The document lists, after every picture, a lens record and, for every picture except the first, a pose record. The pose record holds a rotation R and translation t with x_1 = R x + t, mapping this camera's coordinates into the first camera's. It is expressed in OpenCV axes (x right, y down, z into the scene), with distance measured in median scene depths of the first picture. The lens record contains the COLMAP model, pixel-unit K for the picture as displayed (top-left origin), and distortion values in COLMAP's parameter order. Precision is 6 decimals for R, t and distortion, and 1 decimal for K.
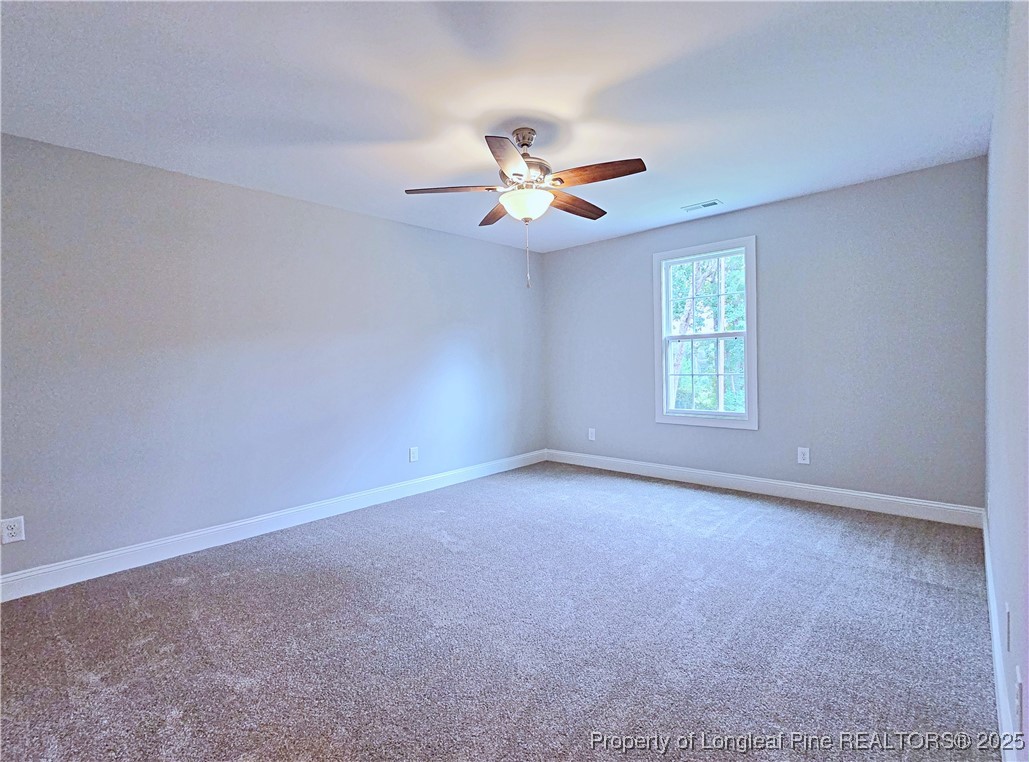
lens RADIAL K [[472.8, 0, 500.4], [0, 472.8, 383.8], [0, 0, 1]] dist [-0.007621, 0.002899]
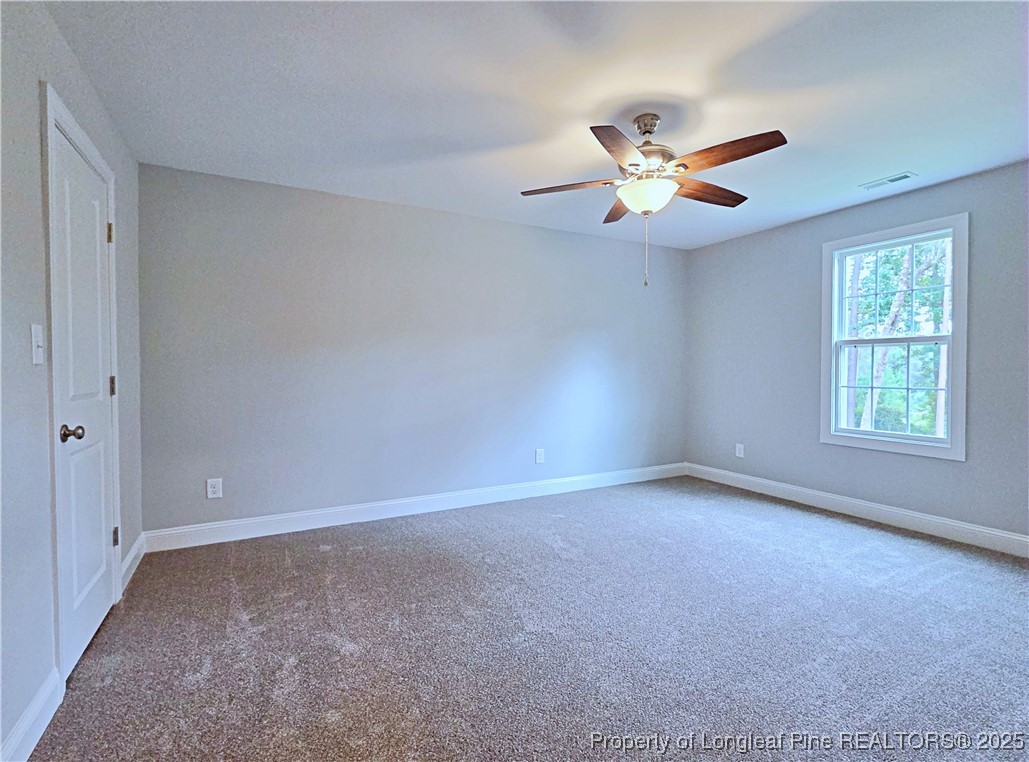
lens RADIAL K [[472.8, 0, 515.3], [0, 472.8, 384.4], [0, 0, 1]] dist [-0.007621, 0.002899]
pose [[0.950457, 0.036494, -0.308706, 0.109968], [-0.039470, 0.999215, -0.003398, 0.004245], [0.308339, 0.015415, 0.951152, 0.041397]]
